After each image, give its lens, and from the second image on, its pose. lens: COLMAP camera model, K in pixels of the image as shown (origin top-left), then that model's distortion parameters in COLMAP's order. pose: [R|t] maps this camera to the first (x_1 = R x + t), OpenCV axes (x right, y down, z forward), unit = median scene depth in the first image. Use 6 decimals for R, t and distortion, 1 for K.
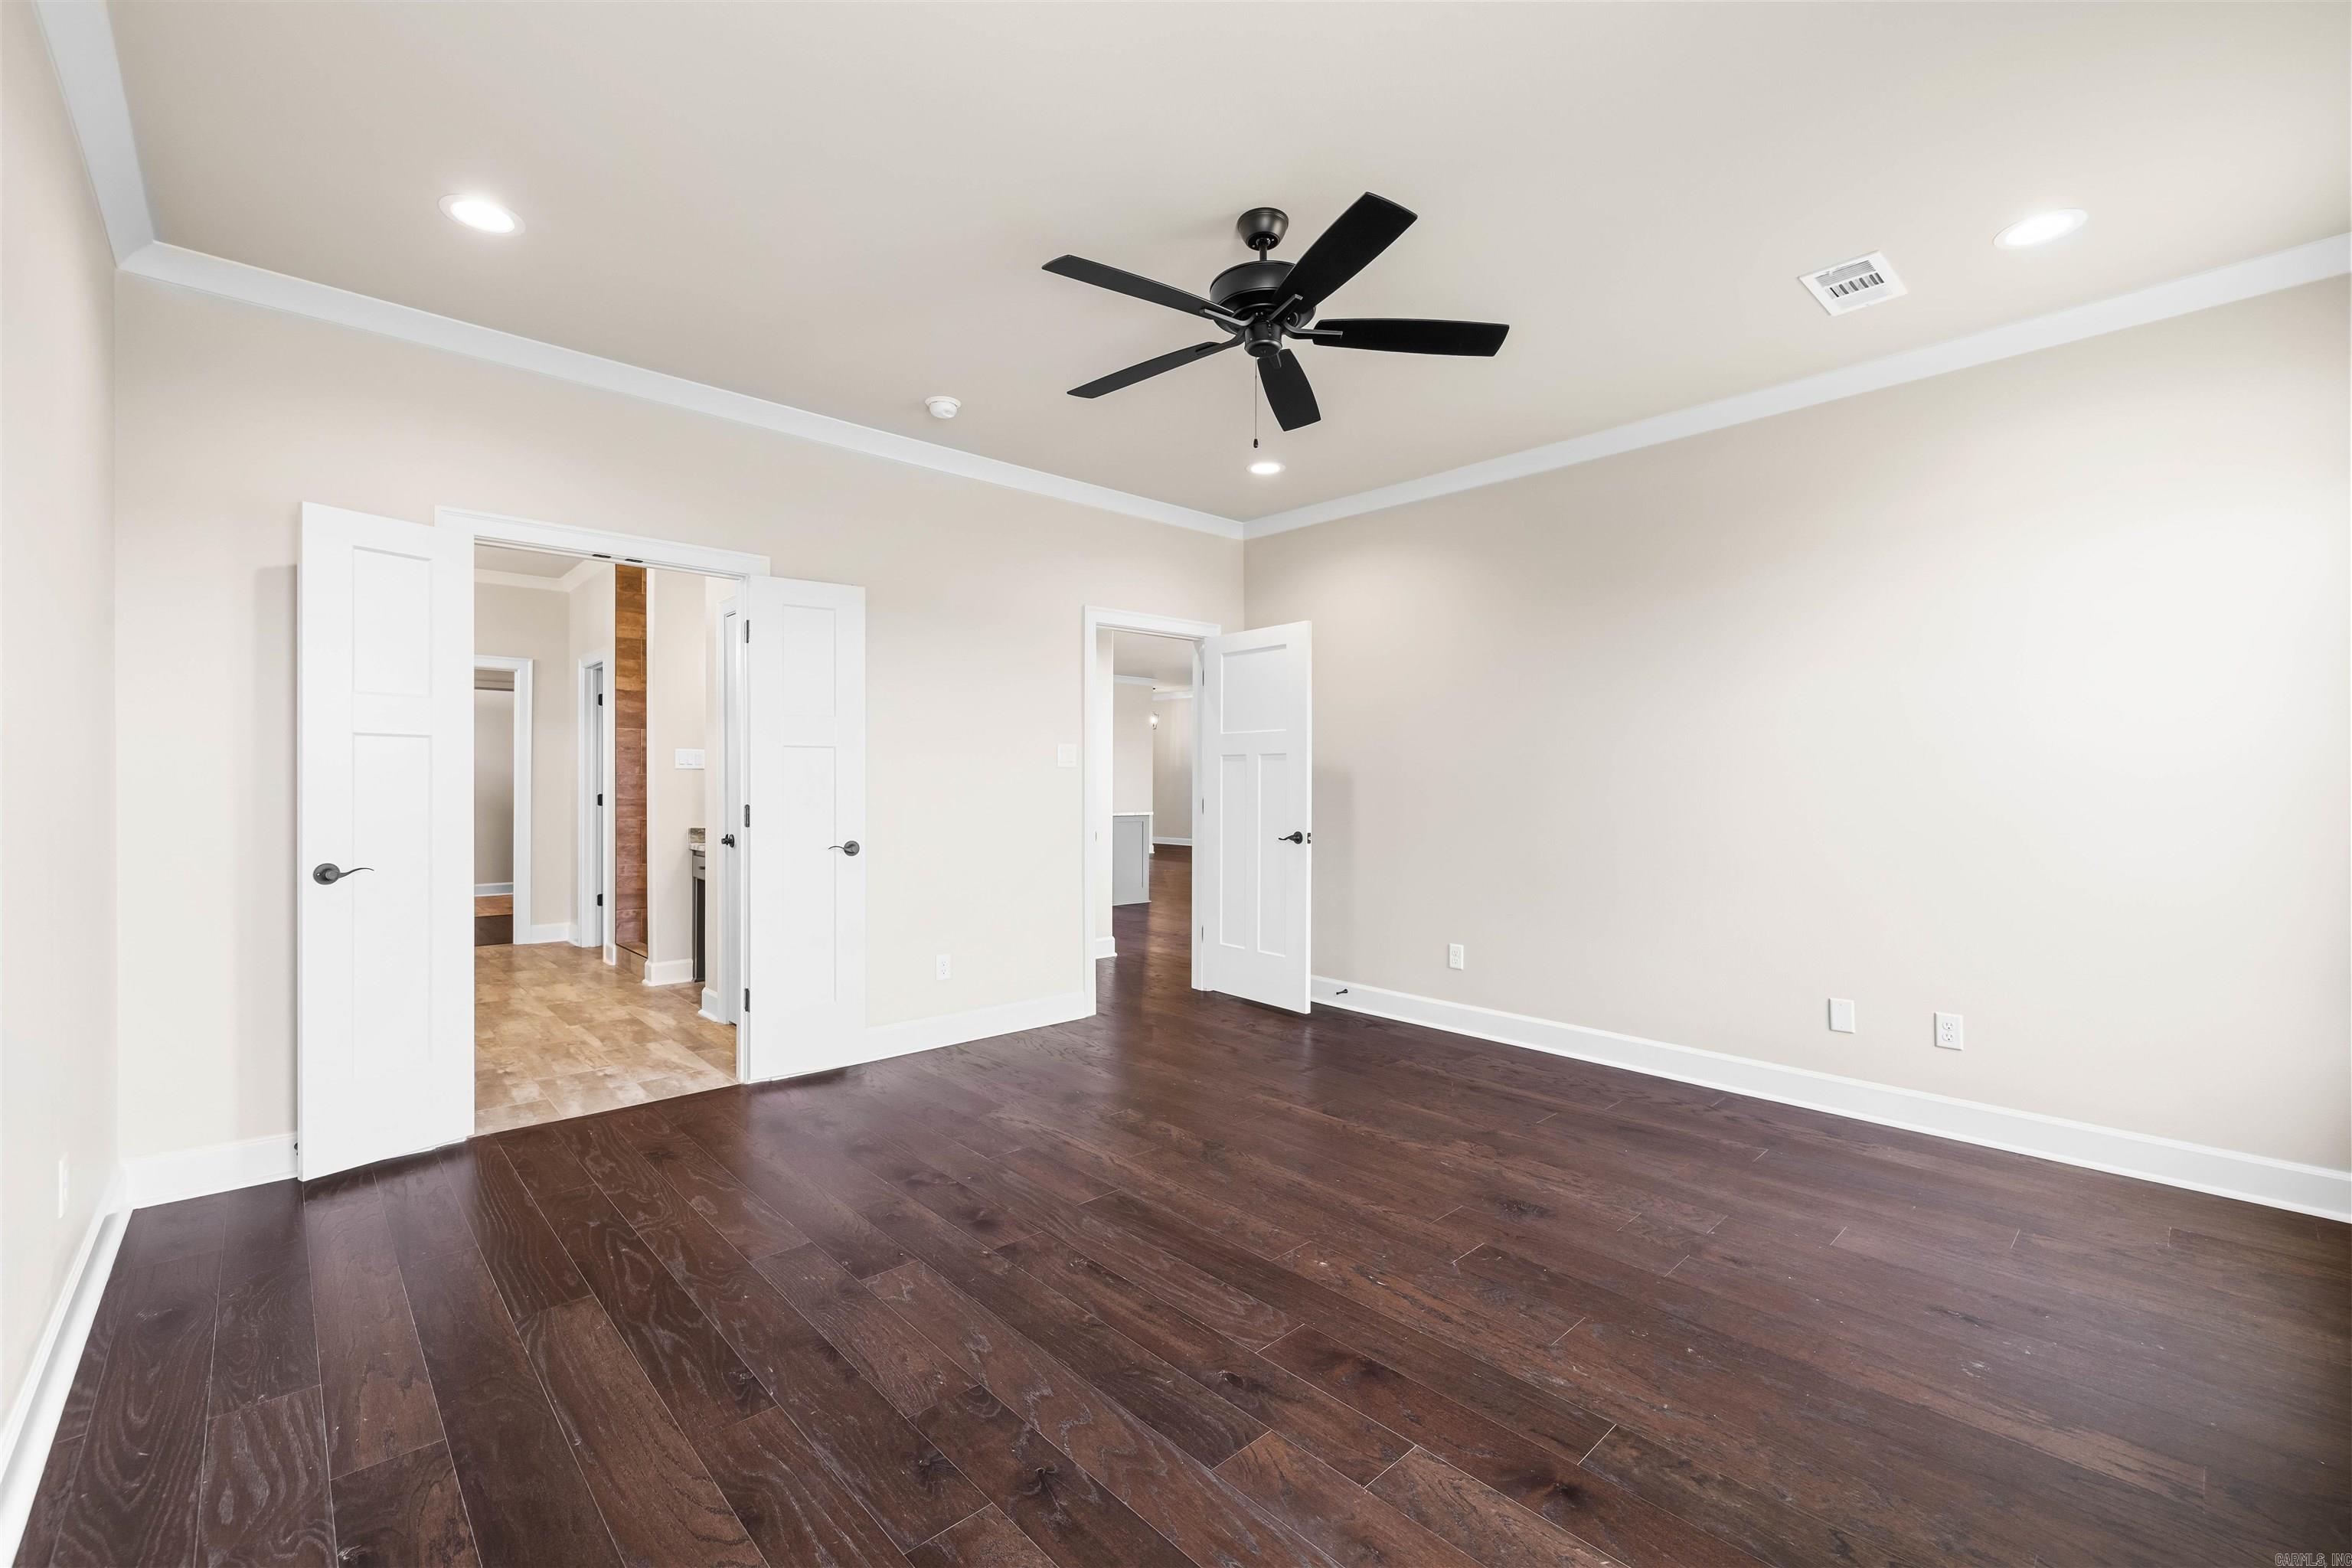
lens RADIAL K [[983.4, 0, 1176.0], [0, 983.4, 784.0], [0, 0, 1]] dist [-0.002887, 0.000480]
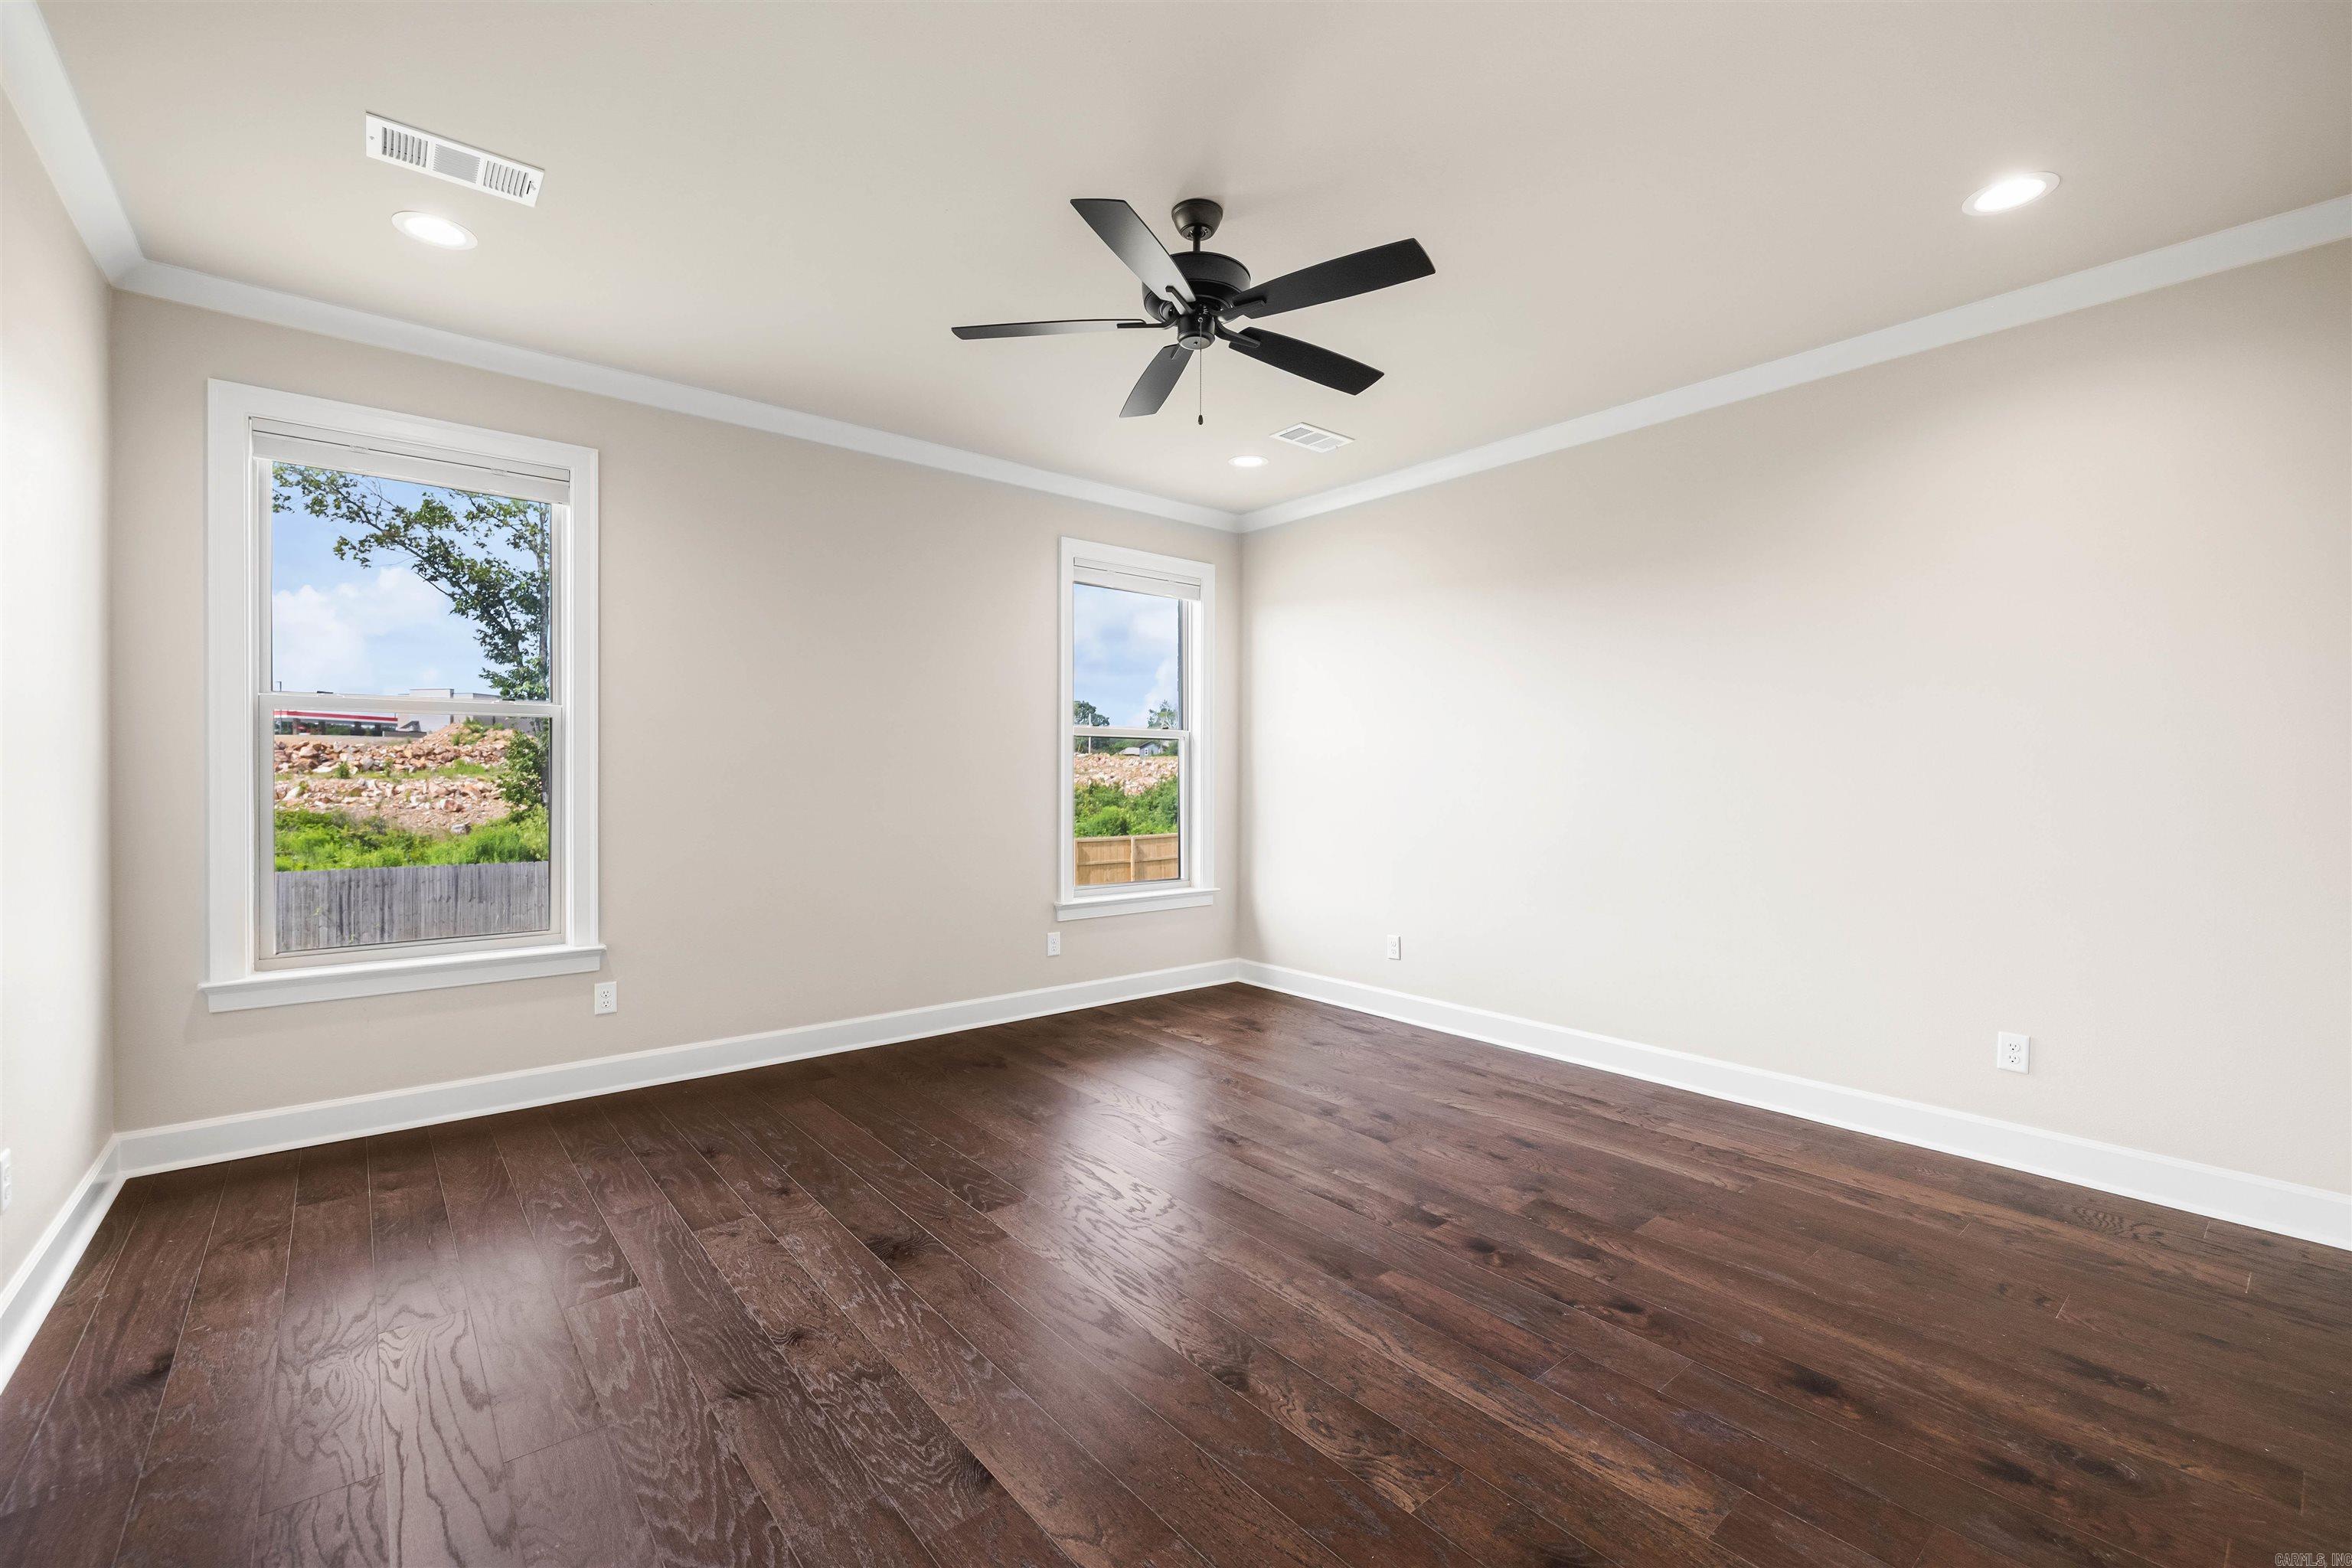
lens RADIAL K [[983.4, 0, 1176.0], [0, 983.4, 784.0], [0, 0, 1]] dist [-0.002887, 0.000480]
pose [[-0.998495, -0.007265, 0.054360, 0.048571], [-0.006748, 0.999930, 0.009700, -0.003189], [-0.054426, 0.009318, -0.998474, 1.882728]]
